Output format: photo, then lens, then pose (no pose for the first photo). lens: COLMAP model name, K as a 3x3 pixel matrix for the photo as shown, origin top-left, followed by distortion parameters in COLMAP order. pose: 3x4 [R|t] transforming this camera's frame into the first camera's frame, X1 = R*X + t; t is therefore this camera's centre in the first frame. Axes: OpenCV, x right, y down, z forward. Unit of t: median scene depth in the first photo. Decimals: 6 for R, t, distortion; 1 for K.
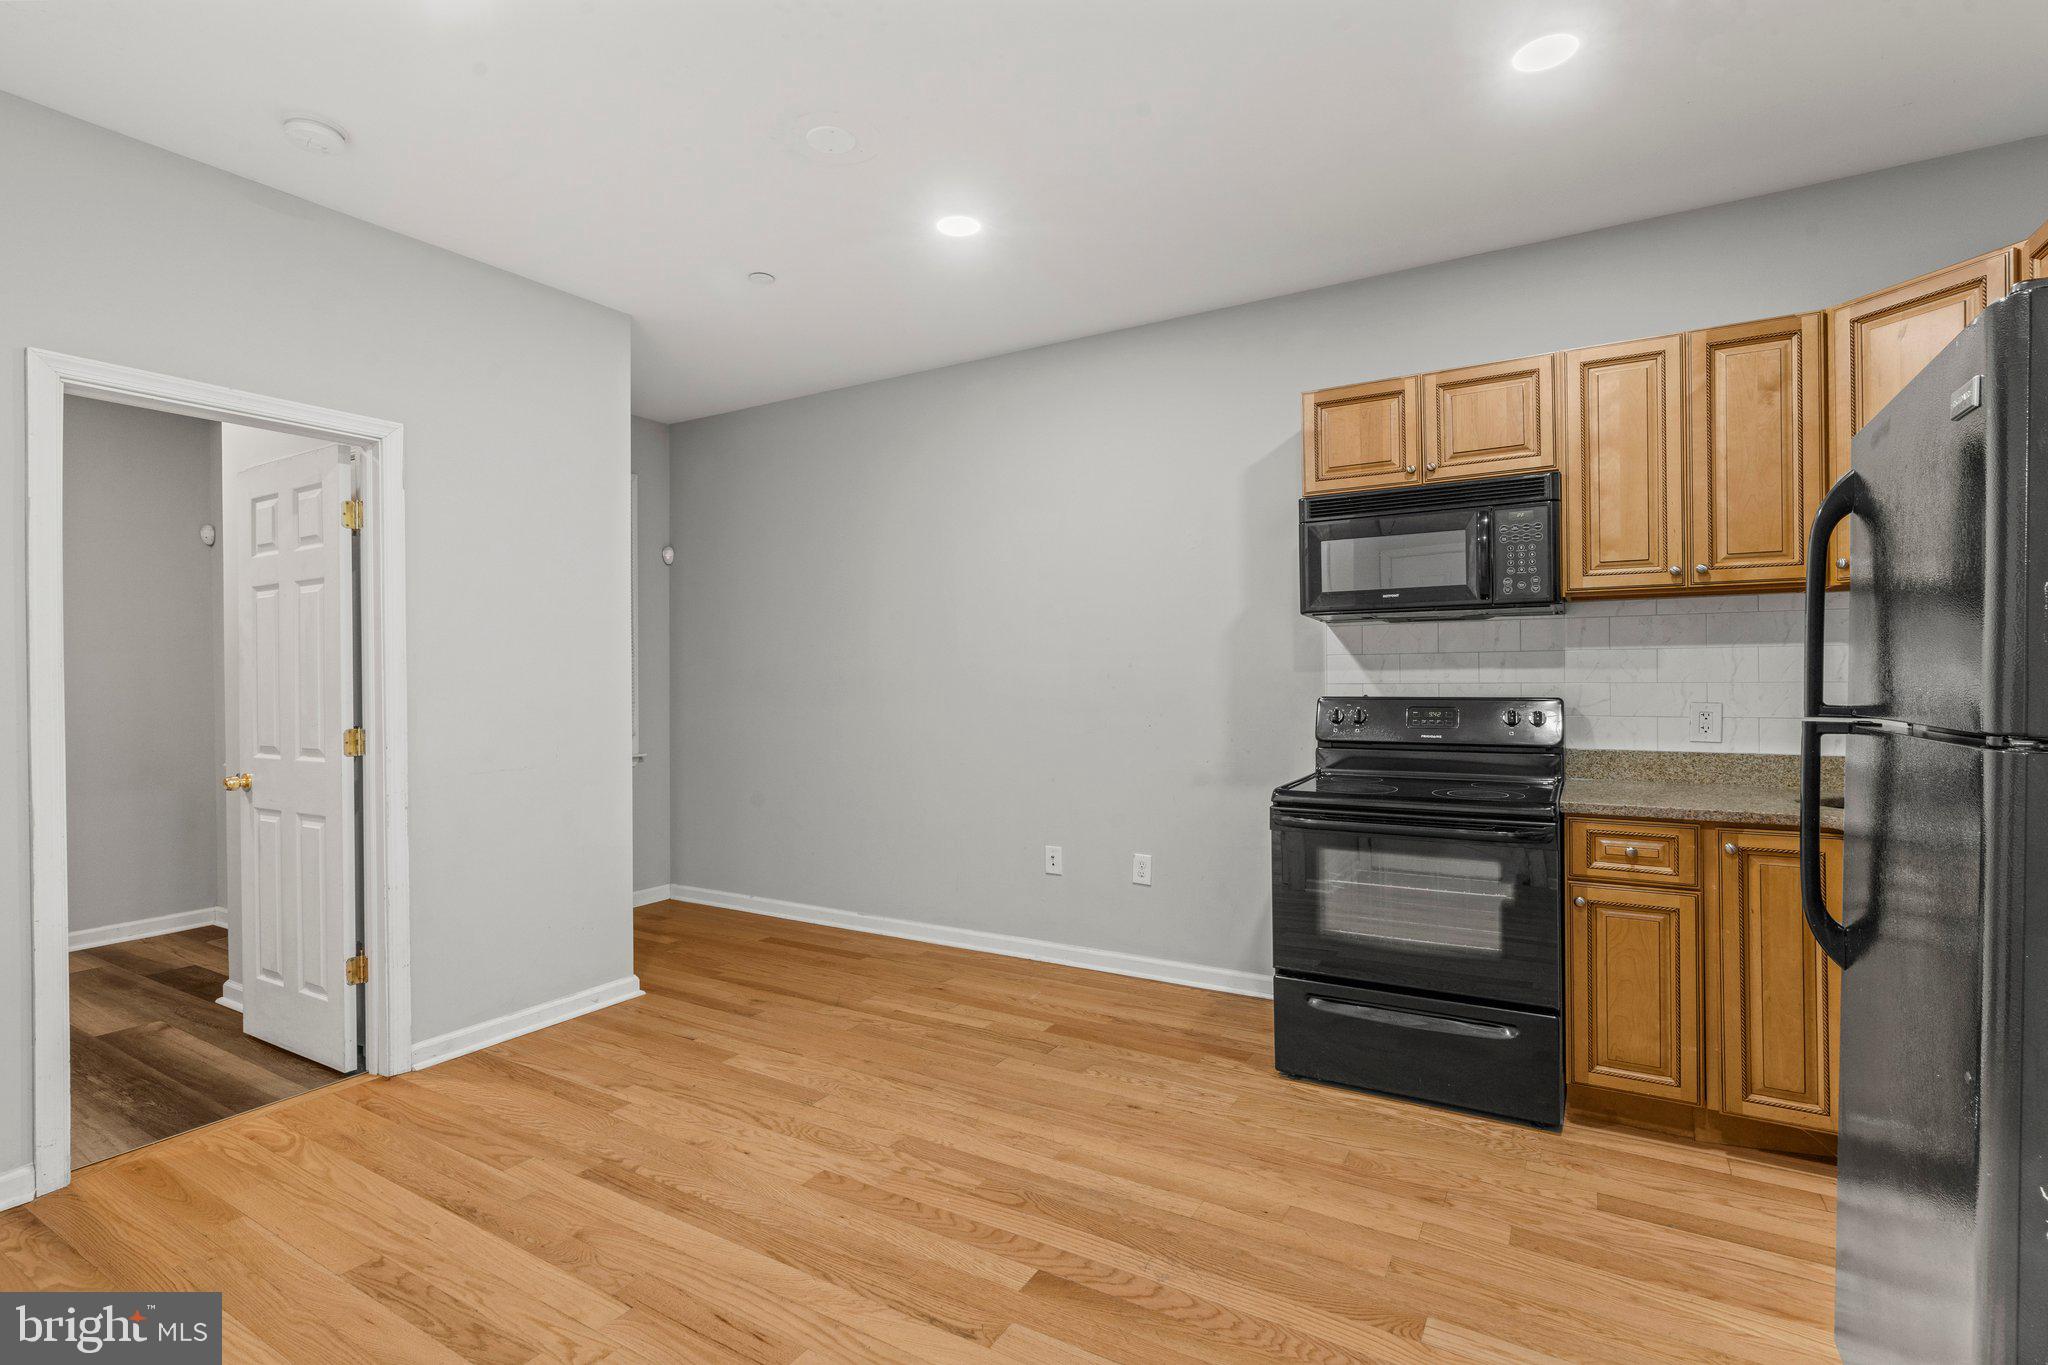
lens RADIAL K [[945.8, 0, 1019.7], [0, 945.8, 677.1], [0, 0, 1]] dist [0.000368, 0.000605]
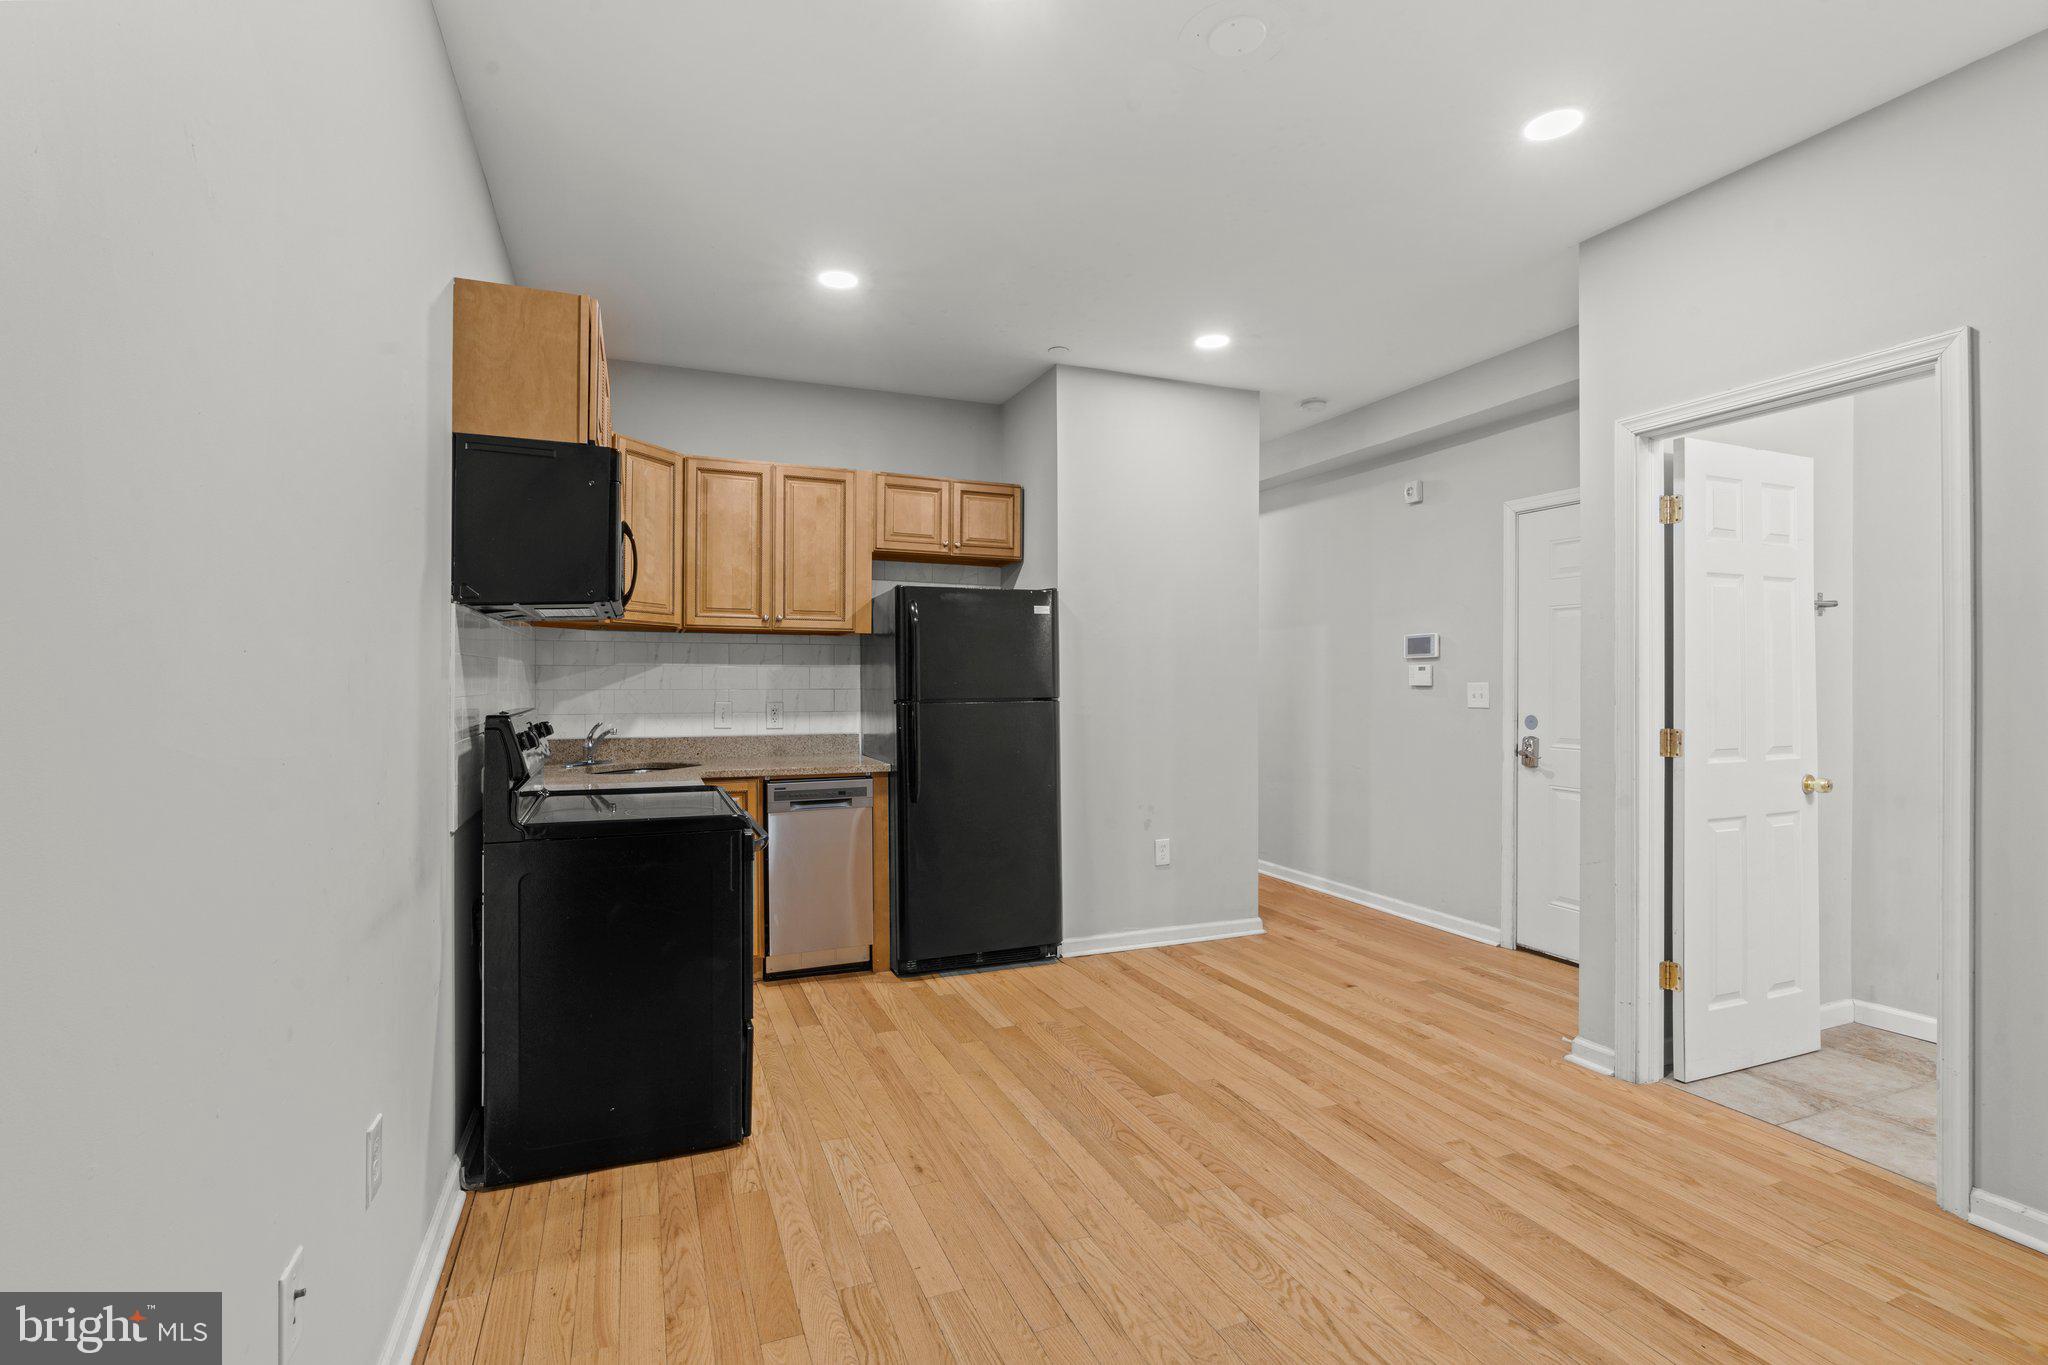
lens RADIAL K [[945.8, 0, 1019.7], [0, 945.8, 677.1], [0, 0, 1]] dist [0.000368, 0.000605]
pose [[-0.801174, 0.010634, 0.598336, -0.597157], [0.006186, 0.999936, -0.009488, -0.014374], [-0.598399, -0.003900, -0.801189, 1.959659]]
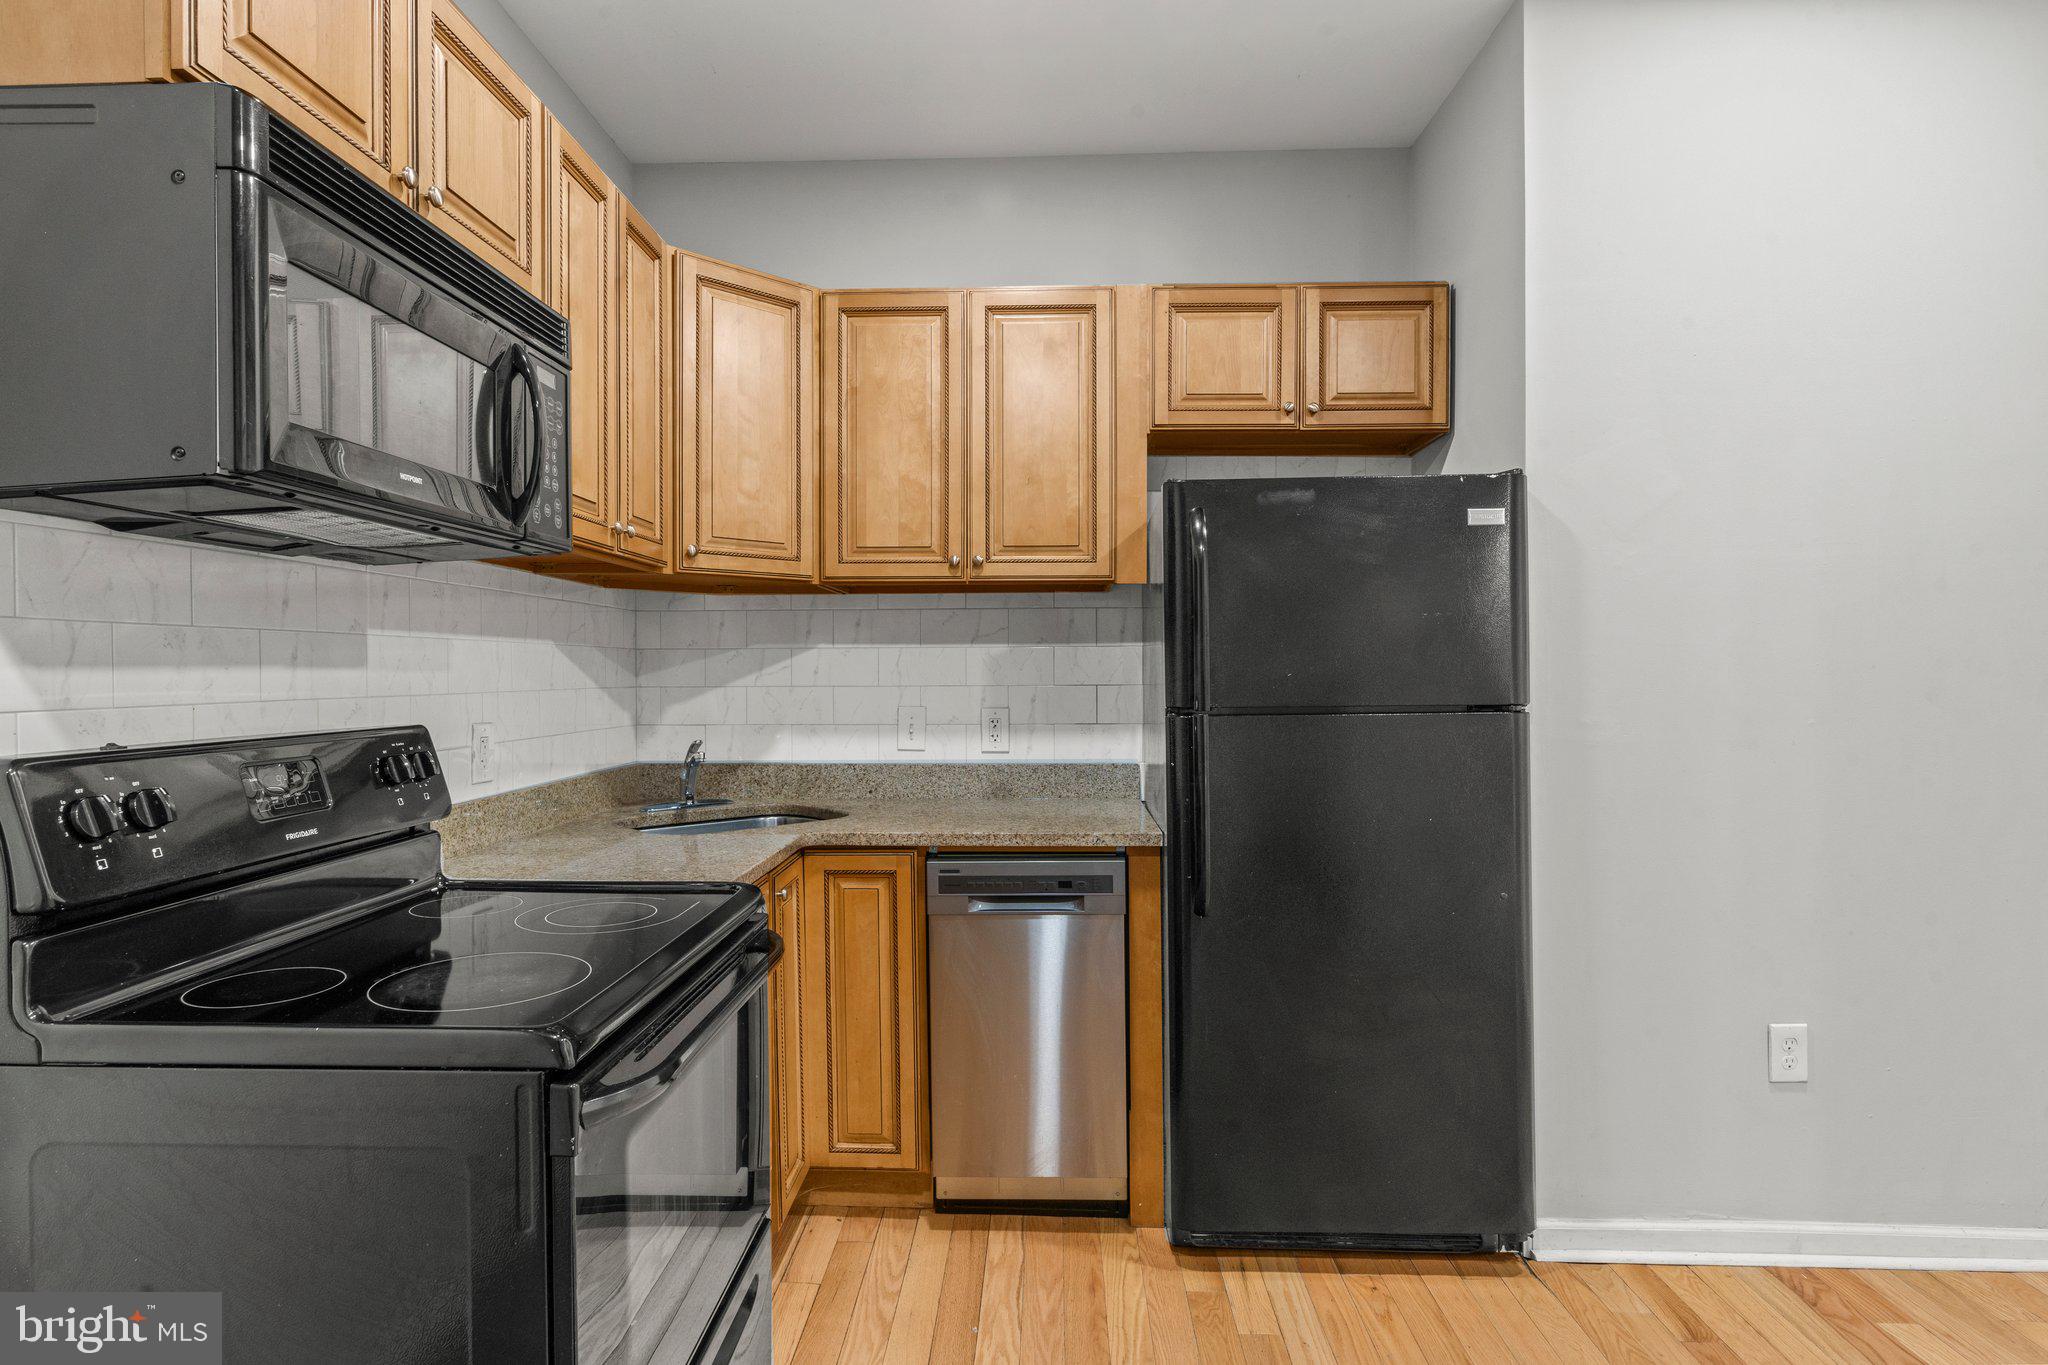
lens RADIAL K [[1040.9, 0, 1024.0], [0, 1040.9, 682.5], [0, 0, 1]] dist [-0.004643, 0.000218]
pose [[-0.475157, 0.001457, 0.879900, -0.161310], [0.008457, 0.999960, 0.002911, -0.017785], [-0.879860, 0.008825, -0.475150, 1.276592]]
